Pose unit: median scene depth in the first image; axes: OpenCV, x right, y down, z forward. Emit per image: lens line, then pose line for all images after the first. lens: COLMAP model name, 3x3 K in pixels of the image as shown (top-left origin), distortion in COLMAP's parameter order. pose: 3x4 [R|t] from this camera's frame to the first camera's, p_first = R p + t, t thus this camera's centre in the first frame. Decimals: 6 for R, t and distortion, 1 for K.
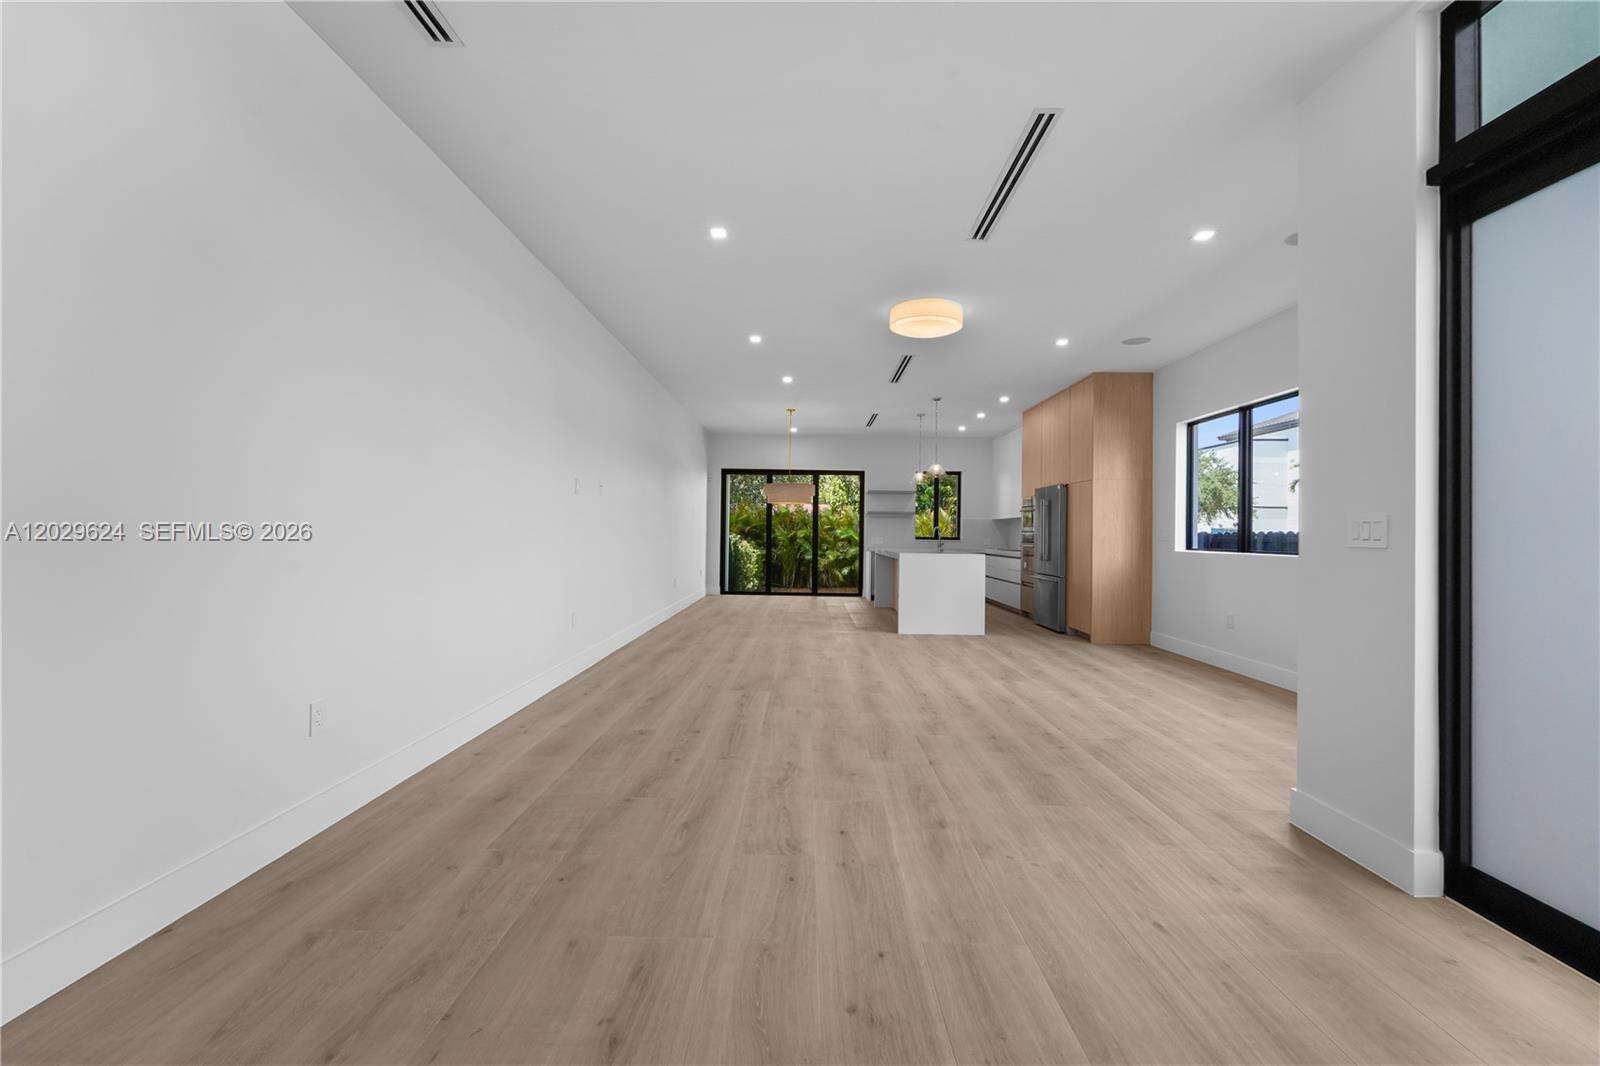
lens RADIAL K [[683.4, 0, 800.0], [0, 683.4, 533.0], [0, 0, 1]] dist [0.009064, -0.000634]
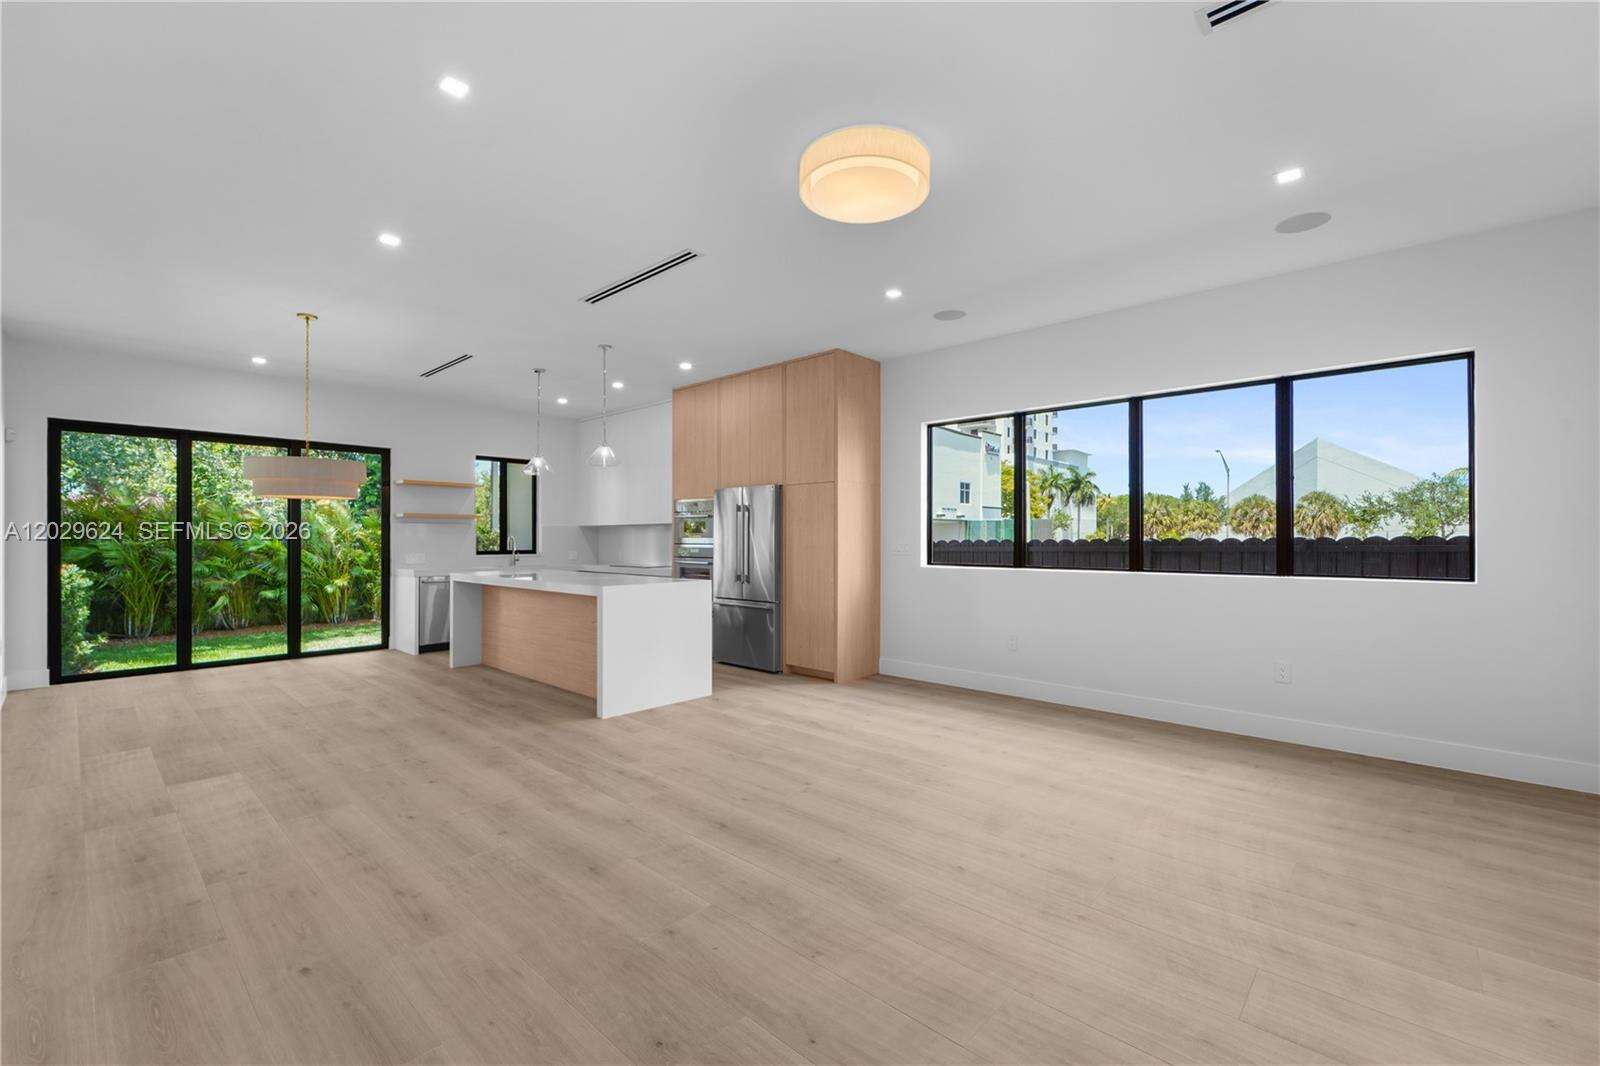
lens RADIAL K [[683.4, 0, 800.0], [0, 683.4, 533.0], [0, 0, 1]] dist [0.009064, -0.000634]
pose [[0.672397, -0.007394, 0.740154, -0.234188], [0.007848, 0.999965, 0.002860, -0.022574], [-0.740149, 0.003885, 0.672432, 0.573905]]
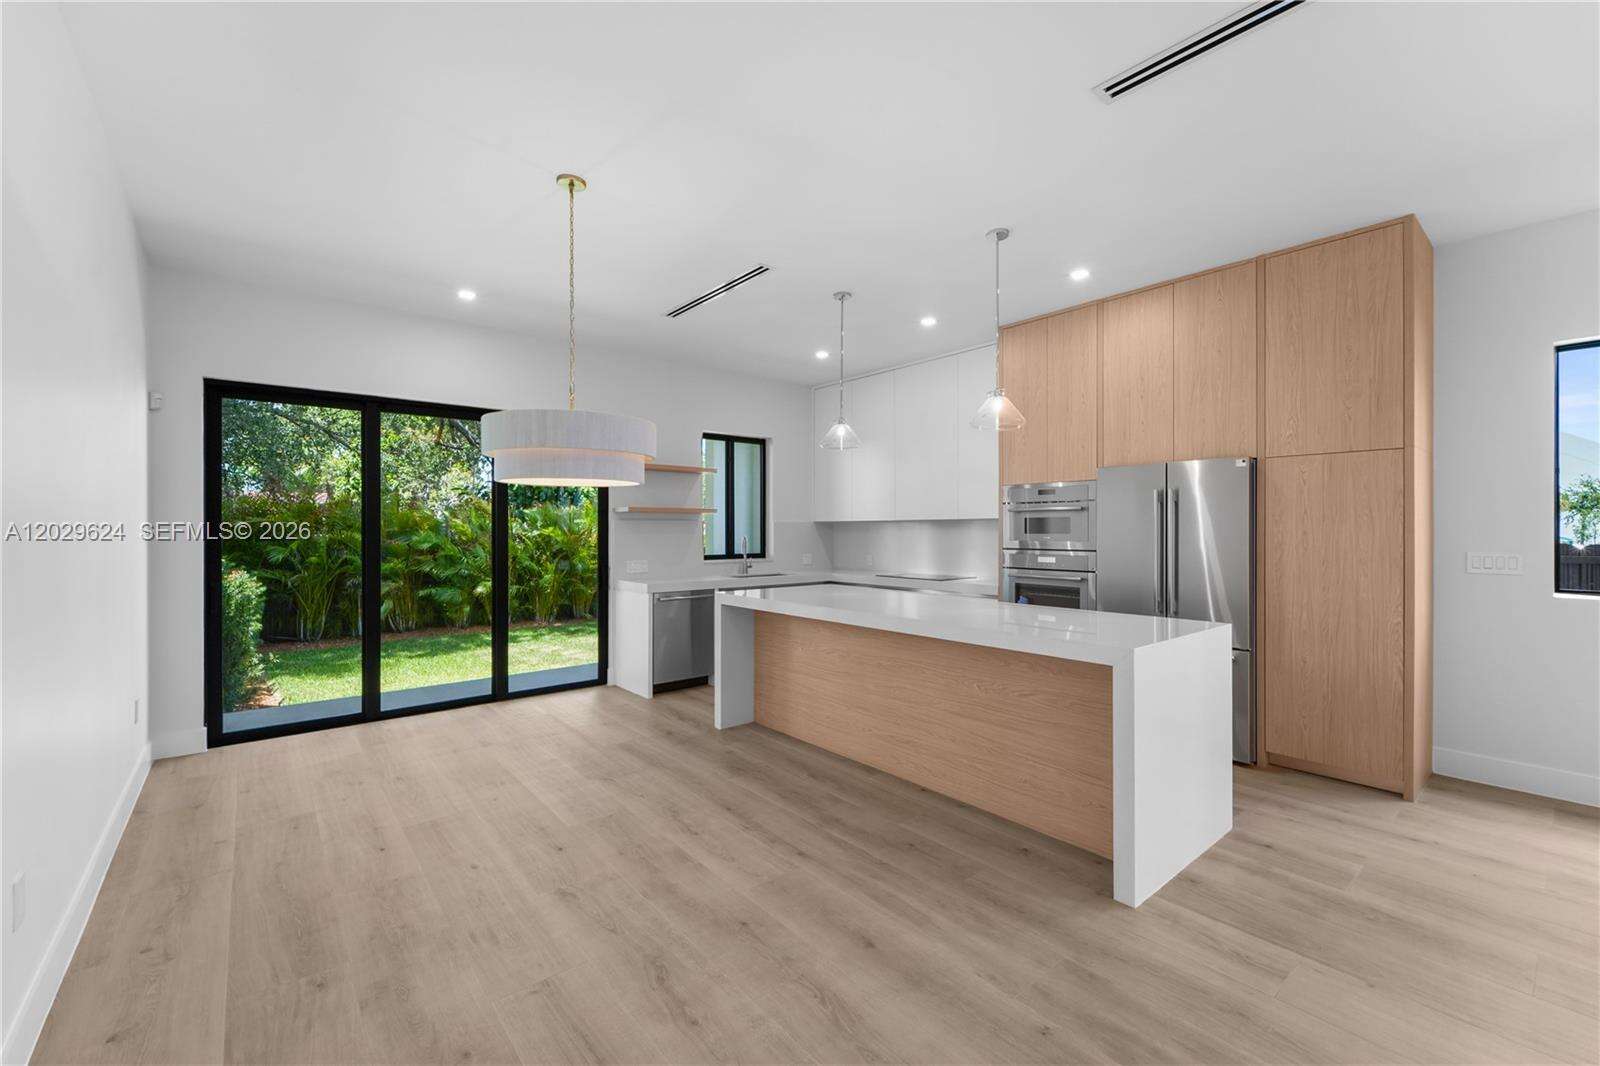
lens RADIAL K [[661.8, 0, 801.5], [0, 661.8, 525.6], [0, 0, 1]] dist [0.007011, 0.000059]
pose [[0.759218, -0.011314, 0.650738, -0.207582], [0.010794, 0.999930, 0.004791, -0.036665], [-0.650746, 0.003386, 0.759288, 1.081849]]
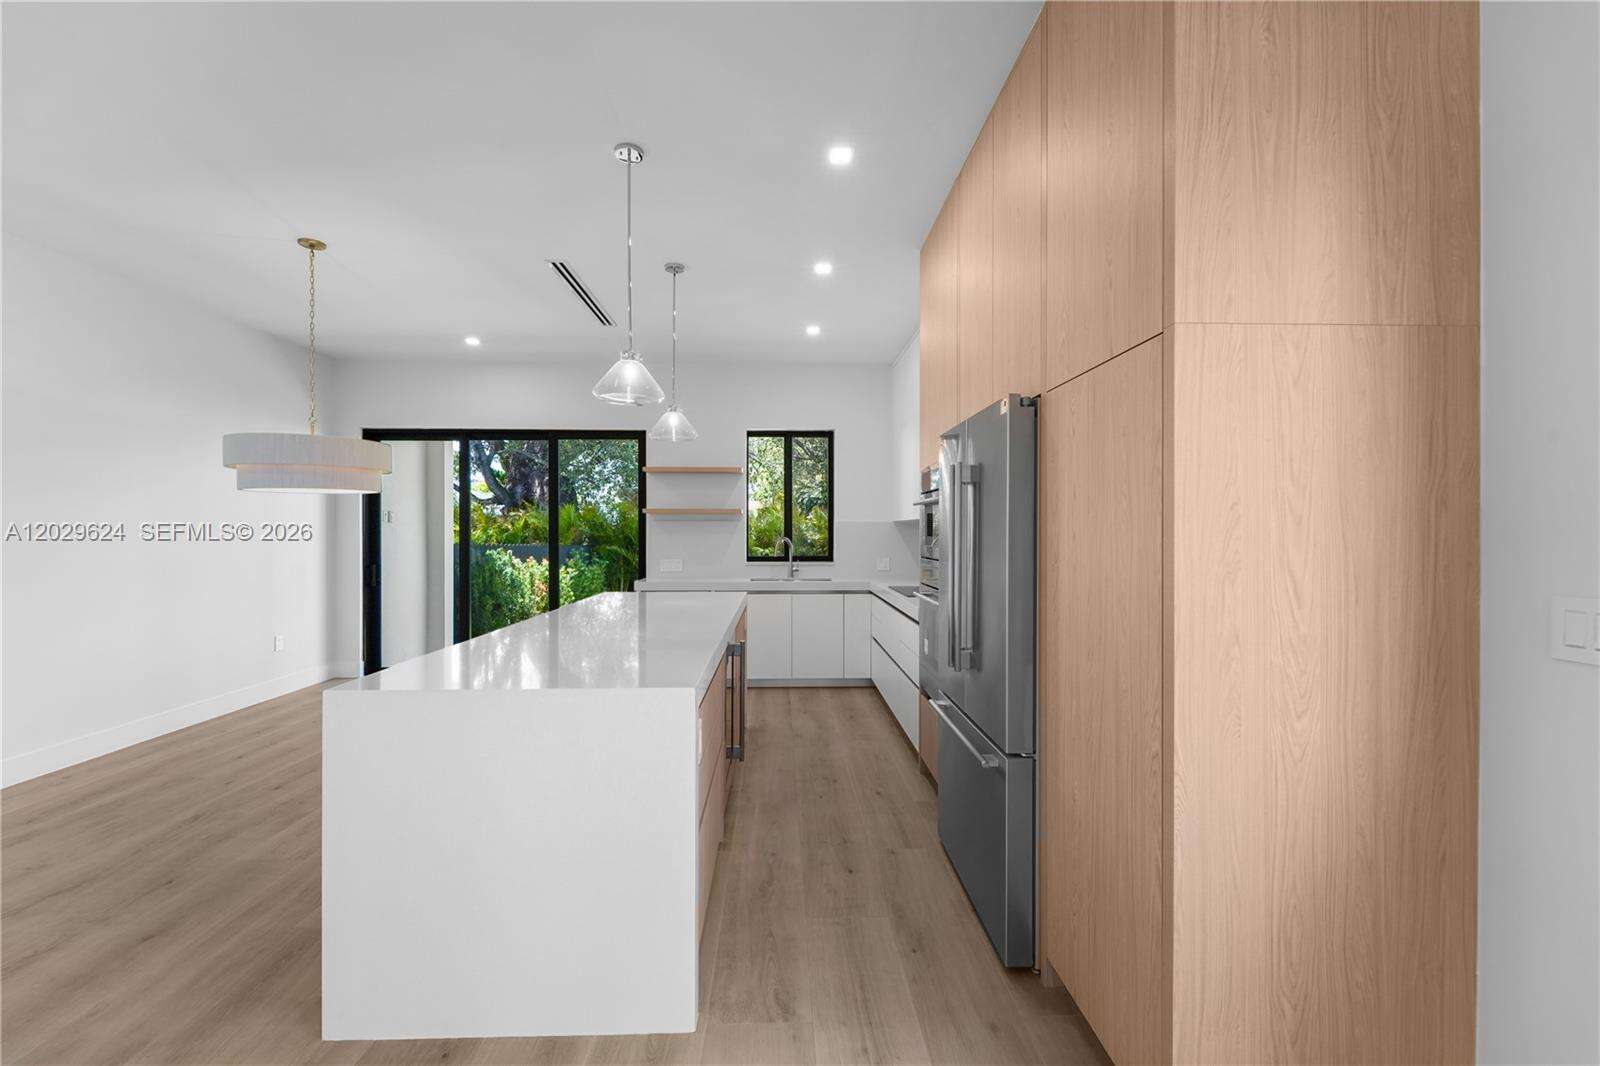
lens RADIAL K [[664.9, 0, 800.0], [0, 664.9, 533.0], [0, 0, 1]] dist [-0.001032, -0.000271]
pose [[0.999291, -0.013972, 0.034972, 0.372821], [0.013876, 0.999899, 0.002989, -0.026529], [-0.035010, -0.002502, 0.999384, 0.960667]]
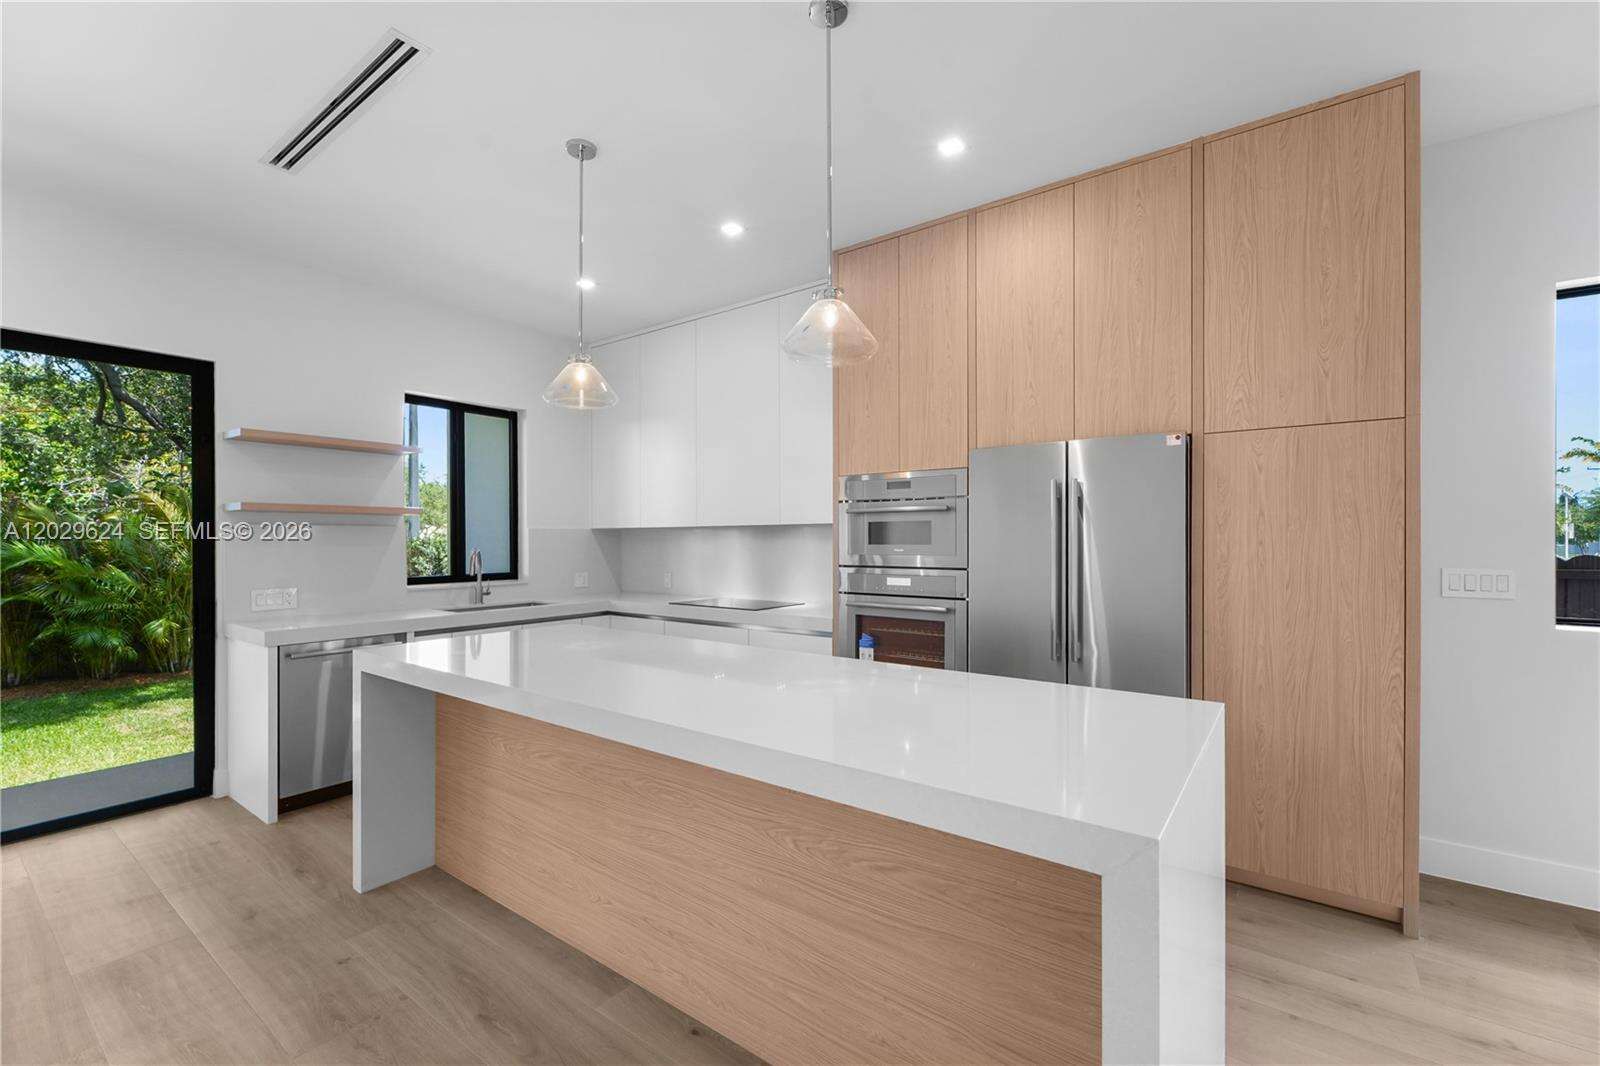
lens RADIAL K [[664.9, 0, 800.0], [0, 664.9, 533.0], [0, 0, 1]] dist [-0.001032, -0.000271]
pose [[0.583497, -0.009858, 0.812056, 0.018477], [0.009661, 0.999940, 0.005197, -0.033476], [-0.812058, 0.004813, 0.583557, 1.227155]]
